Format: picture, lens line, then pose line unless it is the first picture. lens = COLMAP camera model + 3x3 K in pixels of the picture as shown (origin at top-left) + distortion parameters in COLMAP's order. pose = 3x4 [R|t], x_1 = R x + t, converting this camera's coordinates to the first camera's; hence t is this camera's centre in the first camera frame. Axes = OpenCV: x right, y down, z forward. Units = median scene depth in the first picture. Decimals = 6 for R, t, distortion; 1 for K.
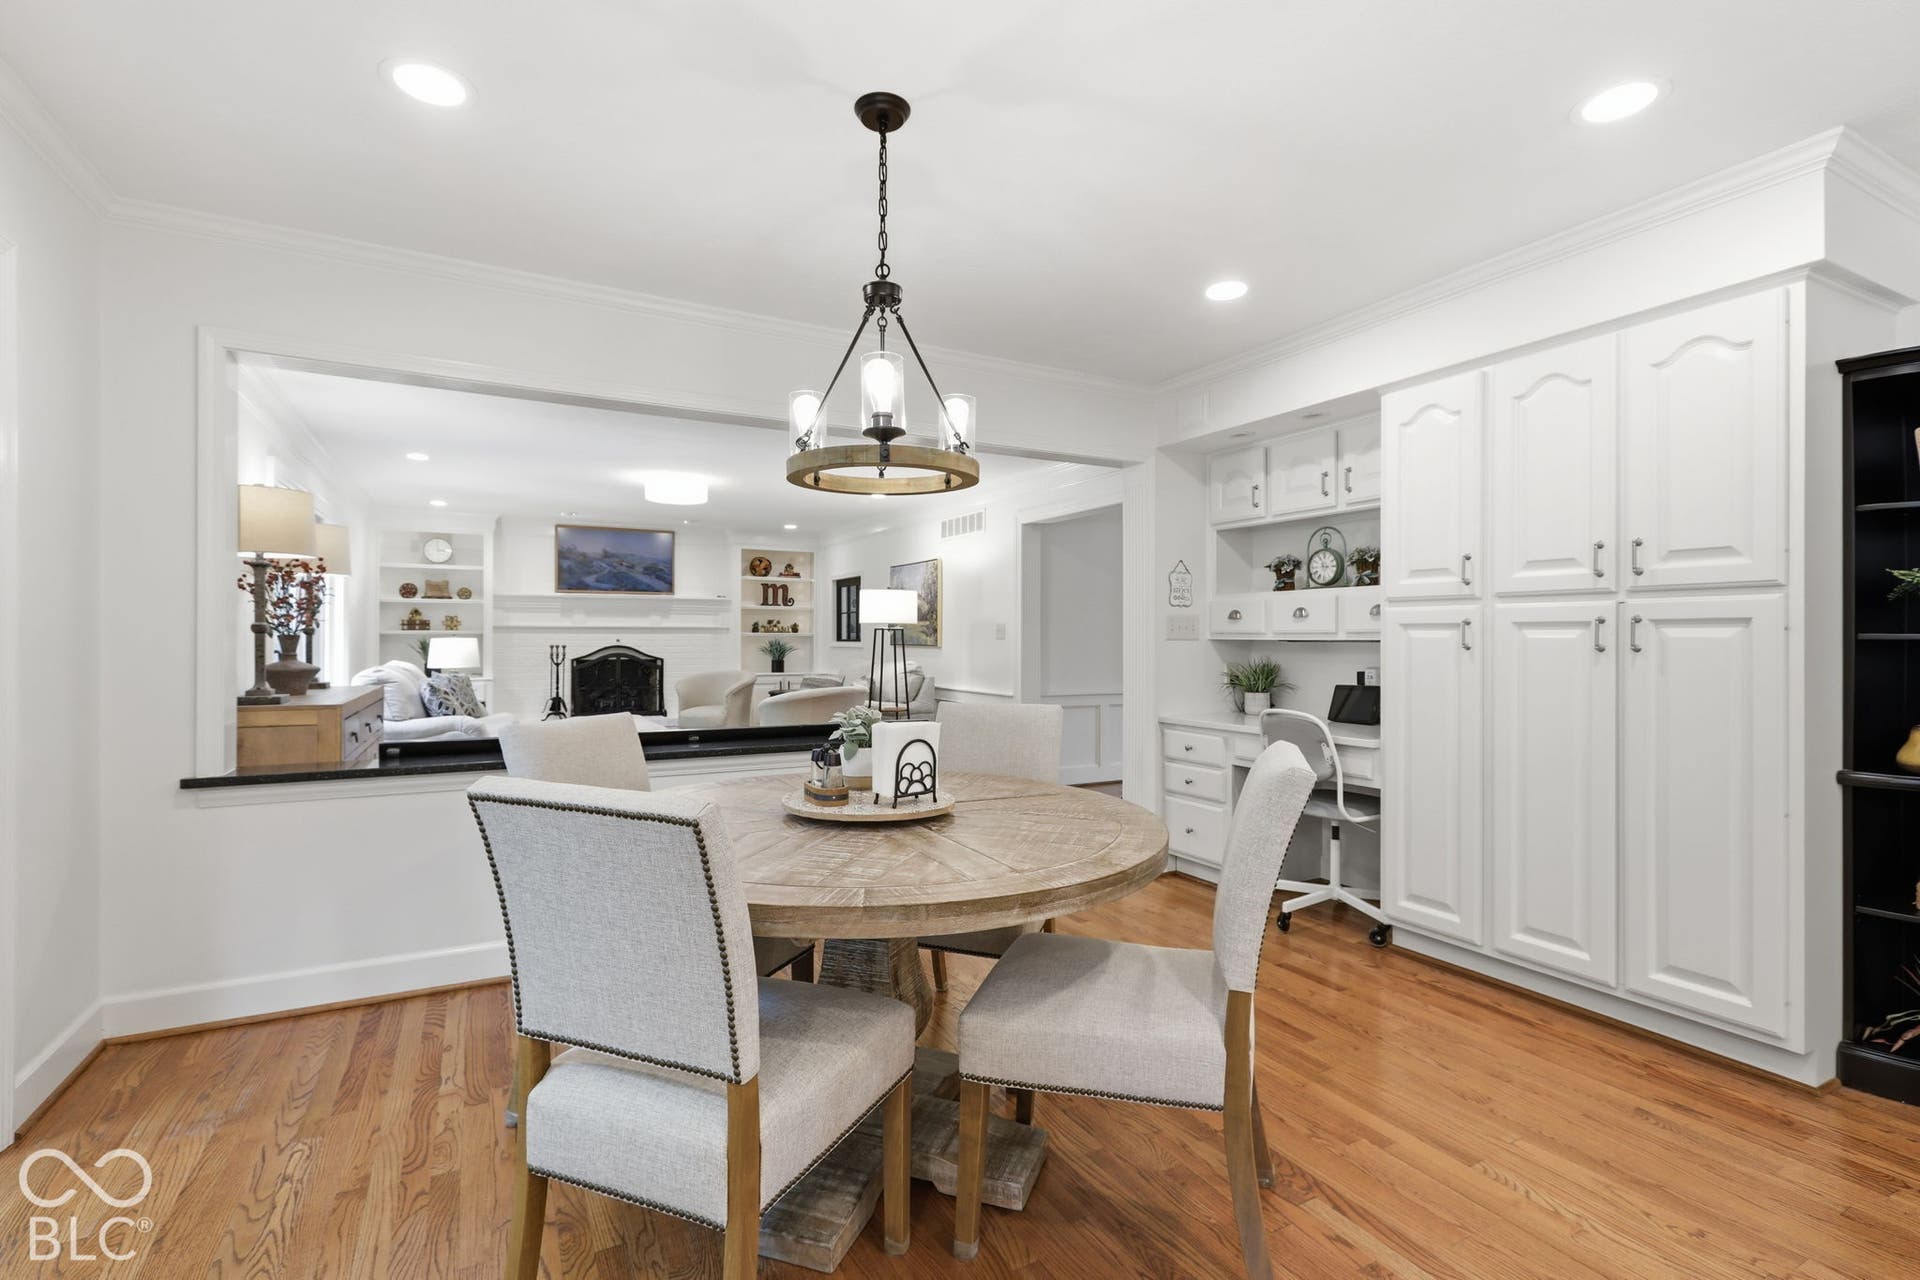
lens RADIAL K [[886.4, 0, 964.8], [0, 886.4, 639.0], [0, 0, 1]] dist [0.002487, 0.000206]
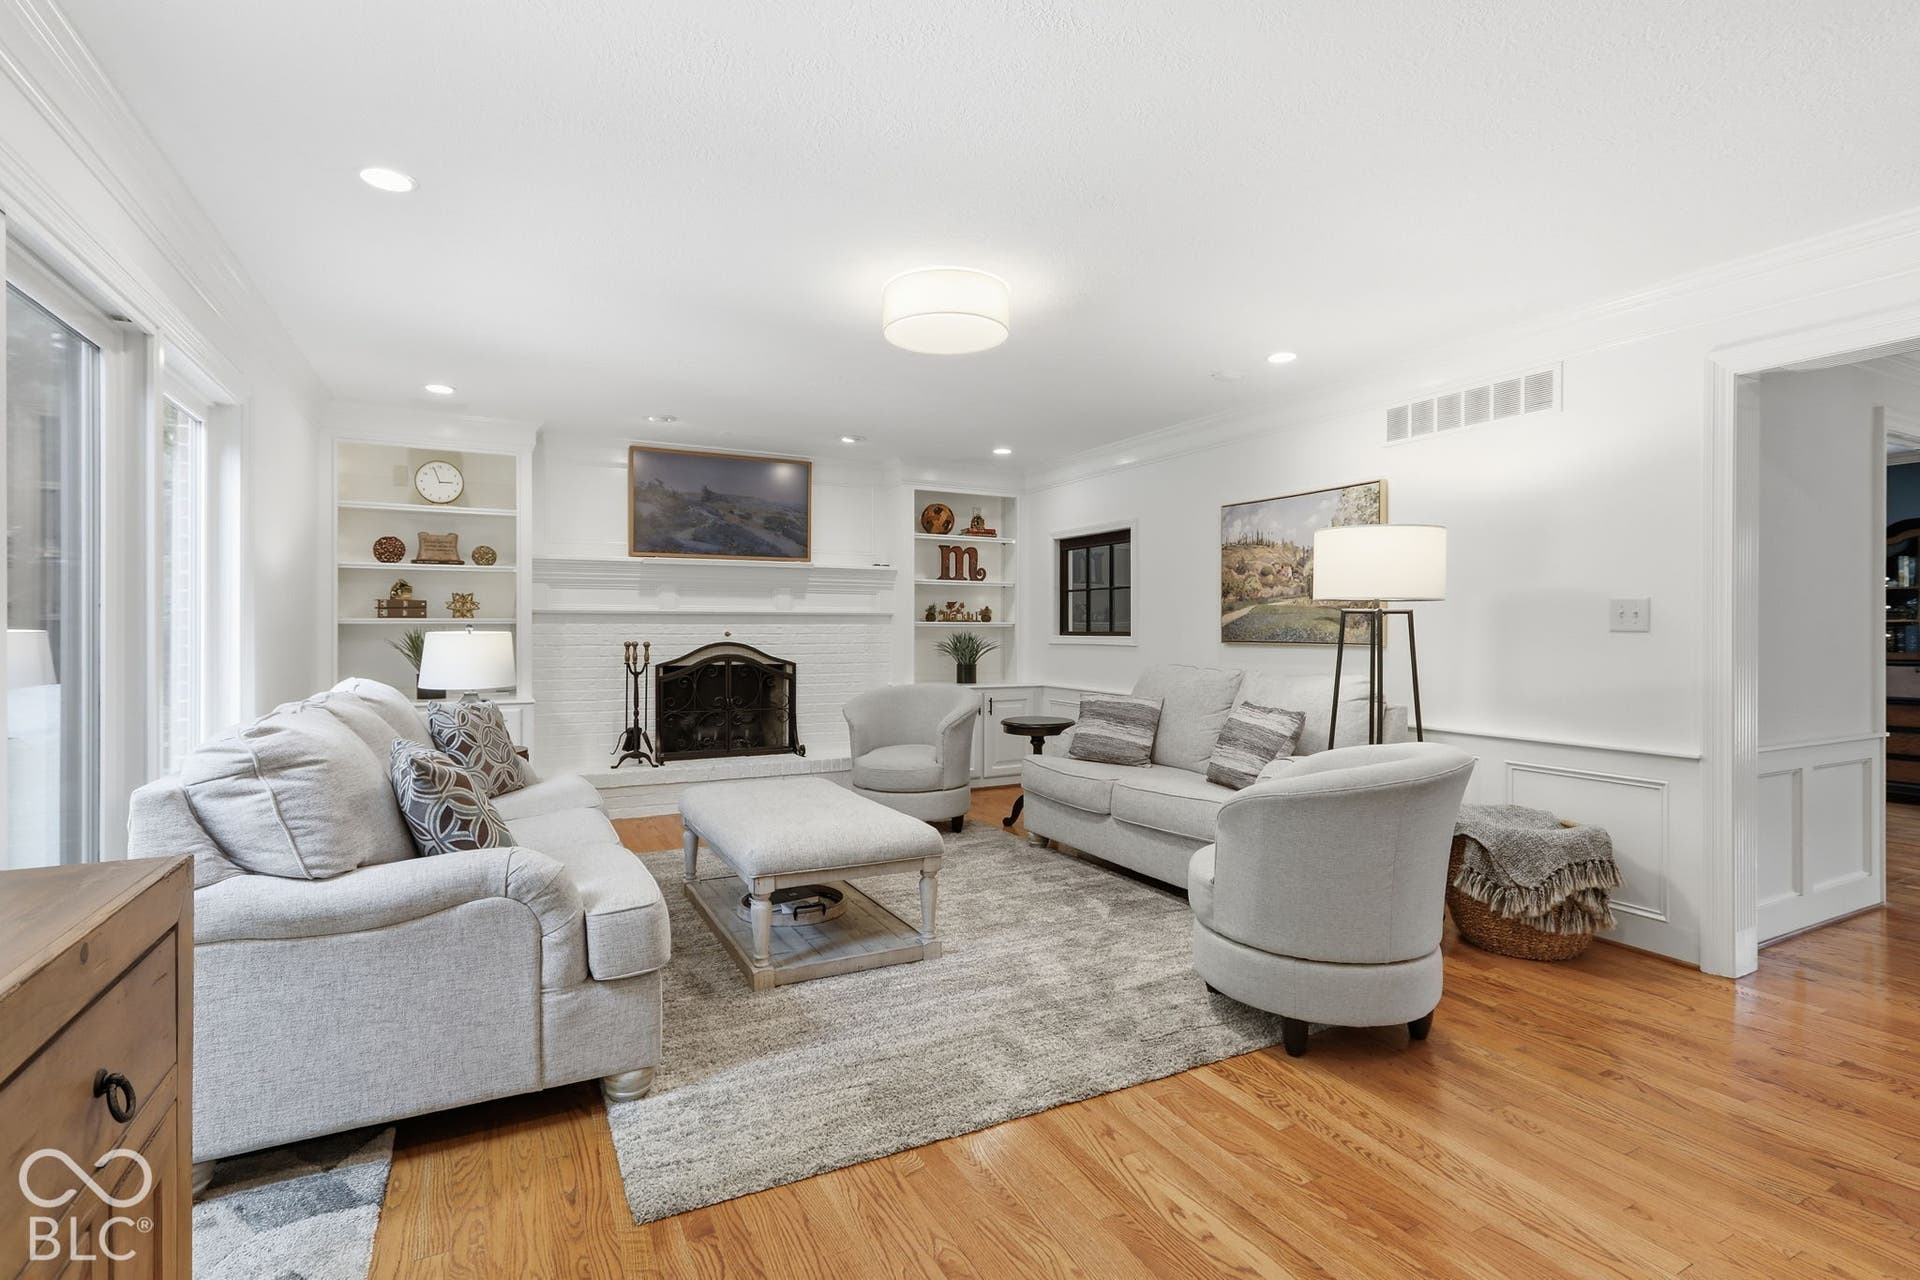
lens RADIAL K [[901.6, 0, 965.3], [0, 901.6, 631.7], [0, 0, 1]] dist [0.001433, 0.000430]
pose [[0.999959, -0.001305, -0.009011, -0.482858], [0.001321, 0.999997, 0.001836, -0.002447], [0.009009, -0.001848, 0.999958, 0.814341]]
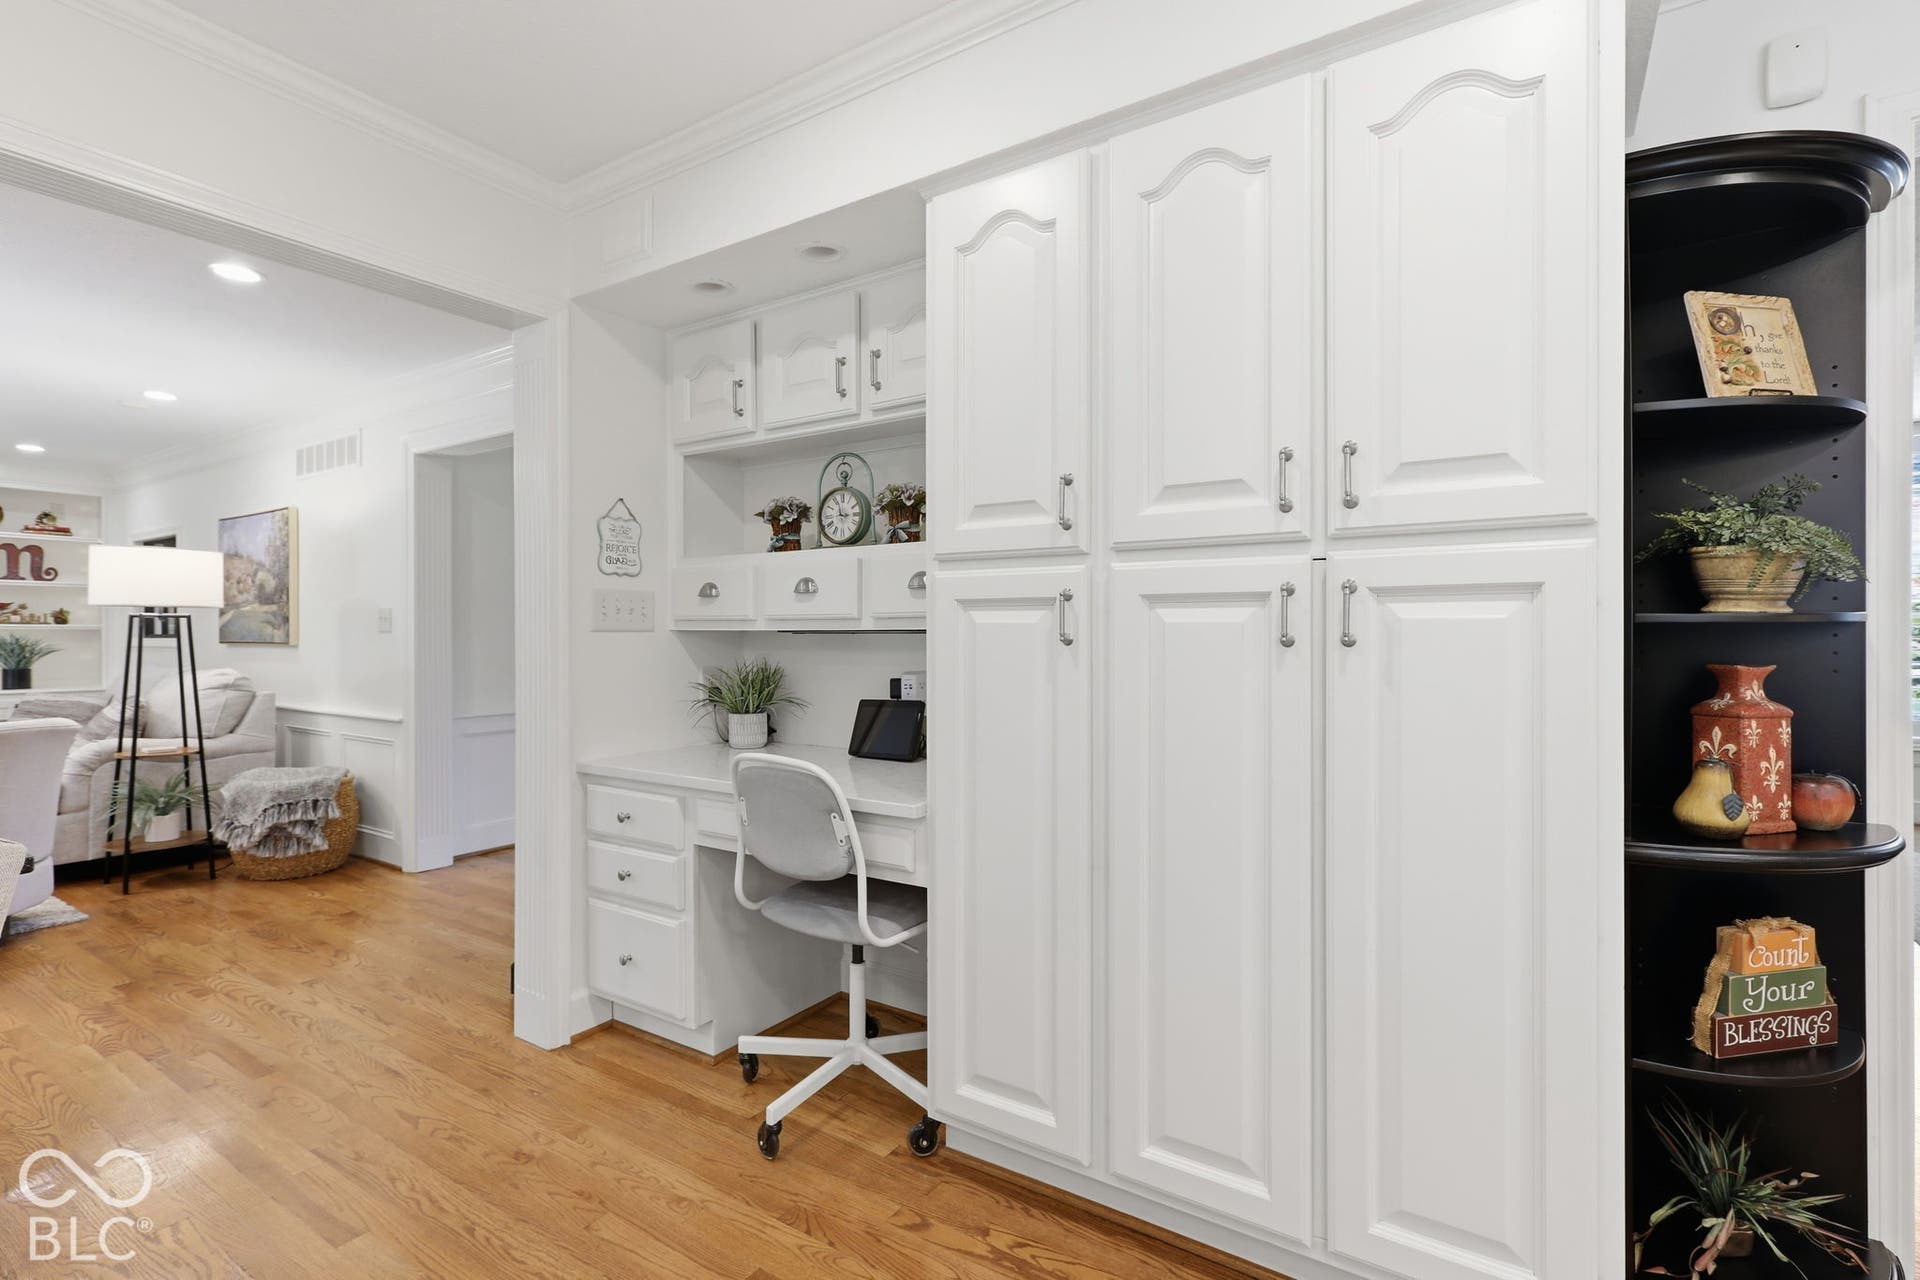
lens RADIAL K [[893.5, 0, 958.0], [0, 893.5, 633.5], [0, 0, 1]] dist [0.005012, 0.000468]
pose [[0.882870, -0.002900, 0.469609, 0.161895], [0.003206, 0.999995, 0.000148, 0.003420], [-0.469607, 0.001375, 0.882875, 0.361149]]
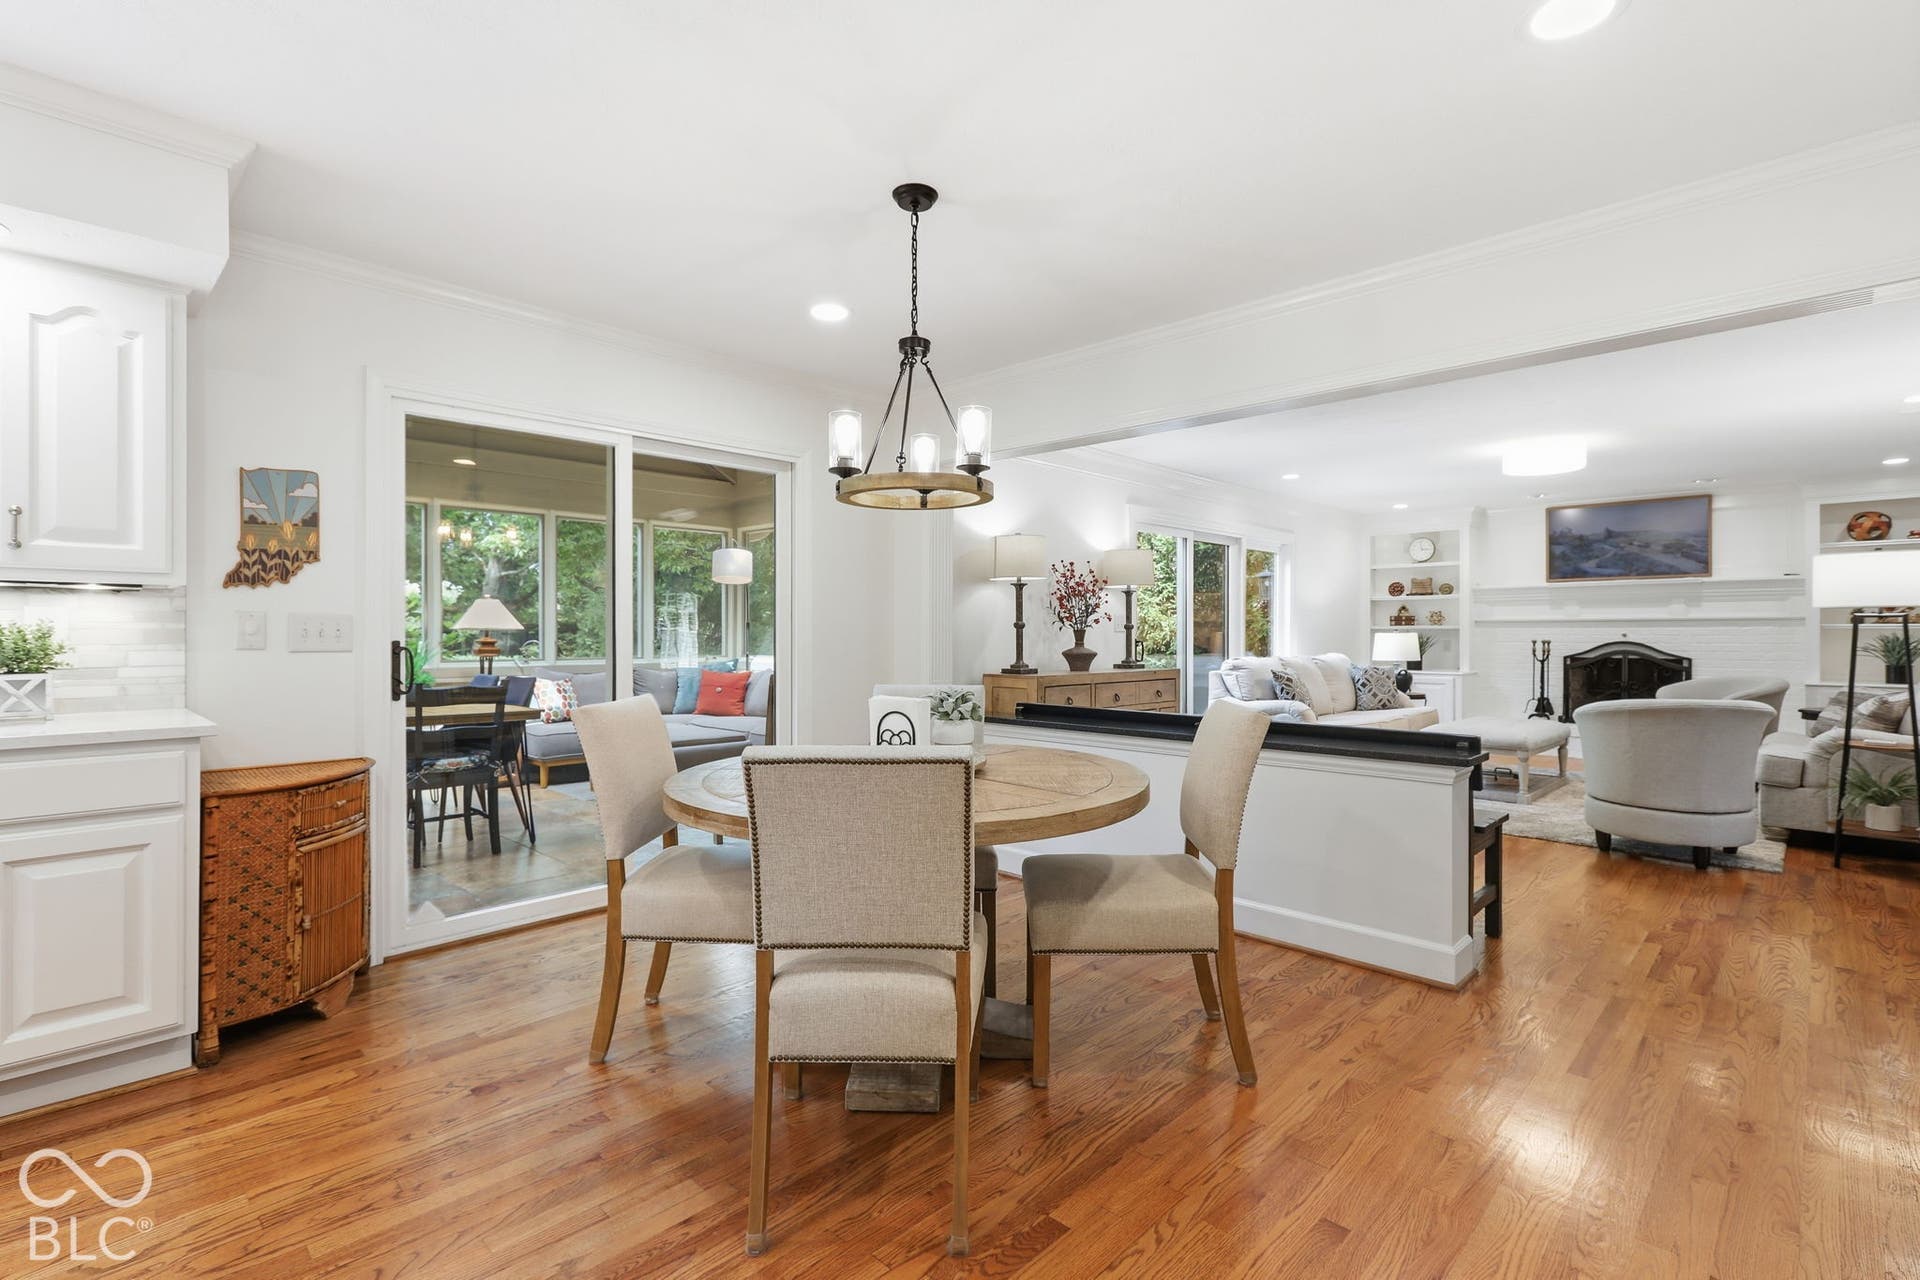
lens RADIAL K [[893.5, 0, 958.0], [0, 893.5, 633.5], [0, 0, 1]] dist [0.005012, 0.000468]
pose [[0.298506, -0.002157, -0.954405, 0.508986], [0.000055, 0.999997, -0.002243, 0.004131], [0.954408, 0.000617, 0.298505, 0.318596]]
